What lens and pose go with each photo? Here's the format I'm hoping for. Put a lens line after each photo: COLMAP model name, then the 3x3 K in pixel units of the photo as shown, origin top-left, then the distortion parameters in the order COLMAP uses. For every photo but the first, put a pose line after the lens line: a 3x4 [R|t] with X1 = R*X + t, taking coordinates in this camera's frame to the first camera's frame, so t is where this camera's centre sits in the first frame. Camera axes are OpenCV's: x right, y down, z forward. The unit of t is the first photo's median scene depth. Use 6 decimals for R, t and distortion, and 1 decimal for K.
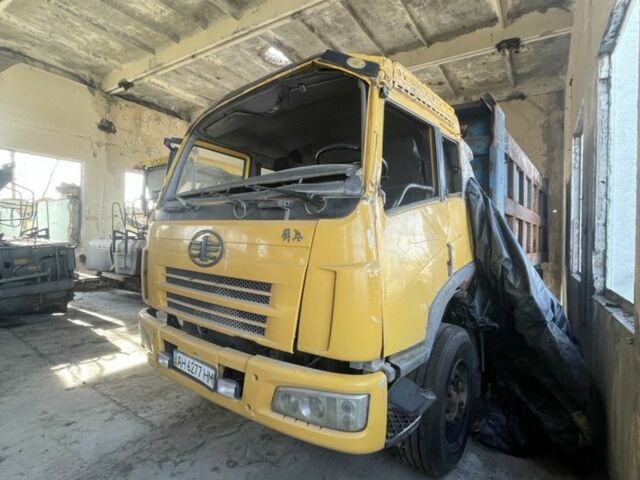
lens RADIAL K [[285.1, 0, 320.0], [0, 285.1, 240.0], [0, 0, 1]] dist [-0.000606, -0.000139]
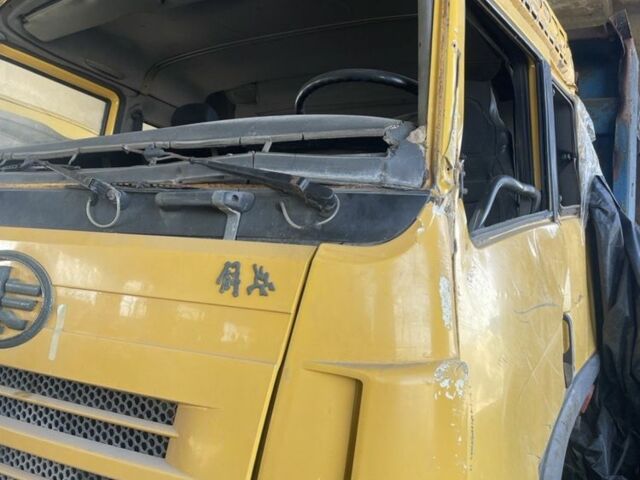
lens RADIAL K [[578.7, 0, 320.0], [0, 578.7, 240.0], [0, 0, 1]] dist [0.036759, -0.006061]
pose [[0.990429, 0.064997, 0.121762, -0.080062], [-0.055158, 0.995063, -0.082504, -0.009122], [-0.126523, 0.074998, 0.989124, 0.166426]]
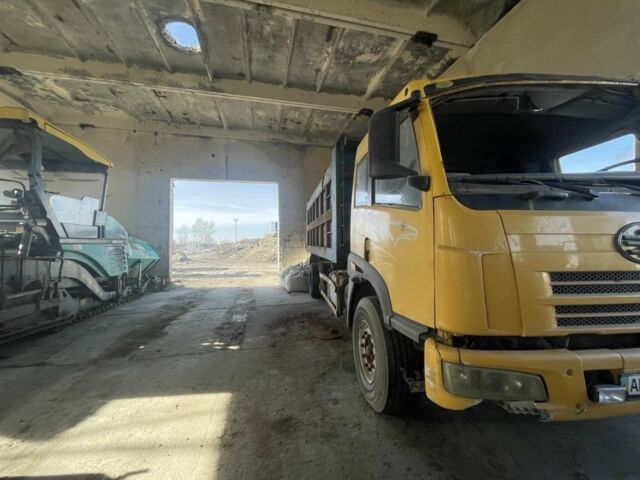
lens RADIAL K [[230.1, 0, 320.0], [0, 230.1, 240.0], [0, 0, 1]] dist [-0.000292, -0.000008]
pose [[0.762249, -0.020466, 0.646960, -1.821183], [0.030408, 0.999529, -0.004208, -0.007355], [-0.646569, 0.022880, 0.762512, 1.234471]]
